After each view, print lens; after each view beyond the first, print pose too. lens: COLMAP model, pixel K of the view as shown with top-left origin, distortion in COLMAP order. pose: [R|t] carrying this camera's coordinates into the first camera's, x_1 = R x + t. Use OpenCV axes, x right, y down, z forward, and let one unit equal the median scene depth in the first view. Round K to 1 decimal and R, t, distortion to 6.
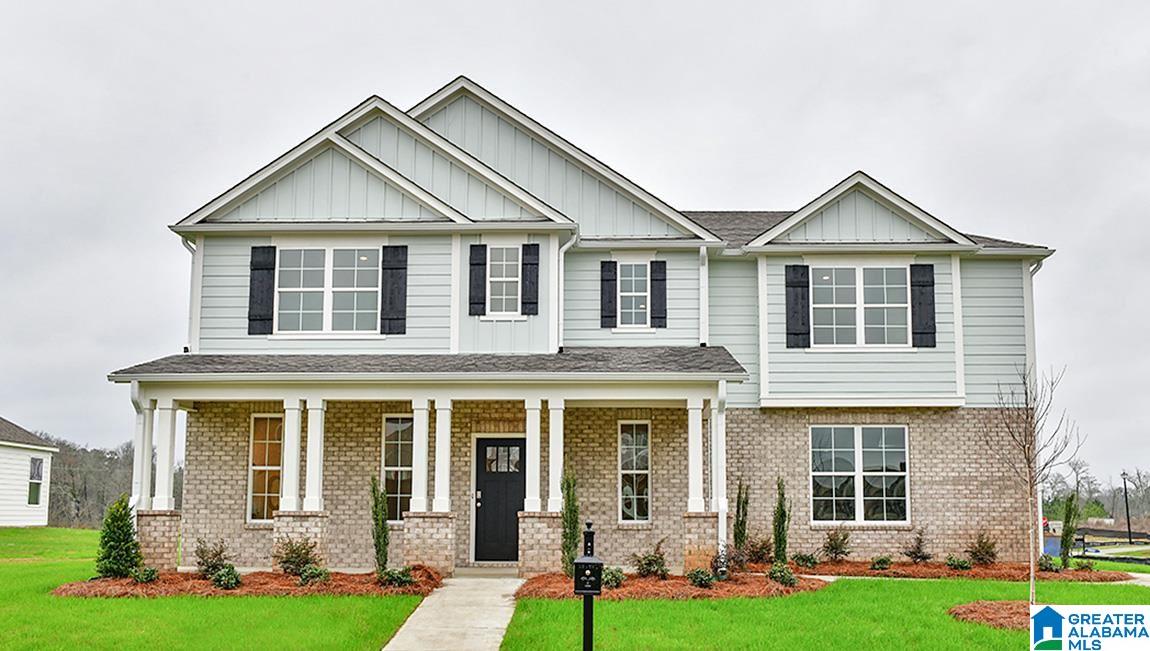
lens RADIAL K [[1032.8, 0, 576.7], [0, 1032.8, 344.4], [0, 0, 1]] dist [-0.008384, -0.002569]
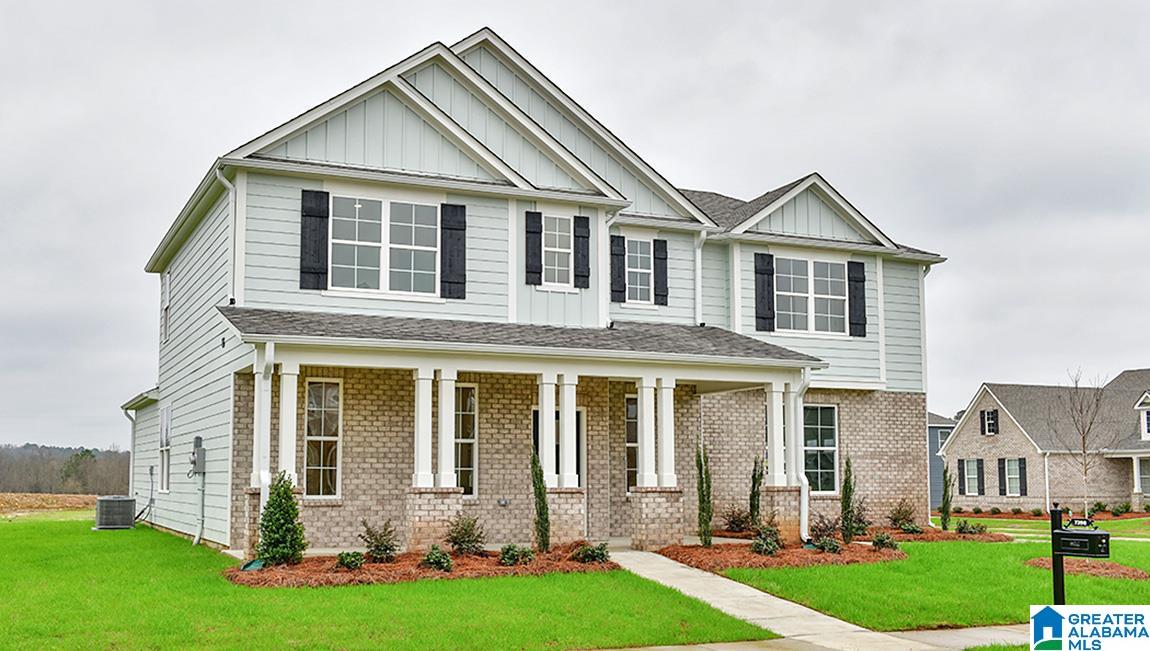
lens RADIAL K [[1209.9, 0, 513.7], [0, 1209.9, 278.8], [0, 0, 1]] dist [0.002220, -0.010768]
pose [[0.898551, 0.068908, 0.433426, -0.579559], [-0.071011, 0.997411, -0.011357, -0.018379], [-0.433086, -0.020574, 0.901118, -0.024290]]
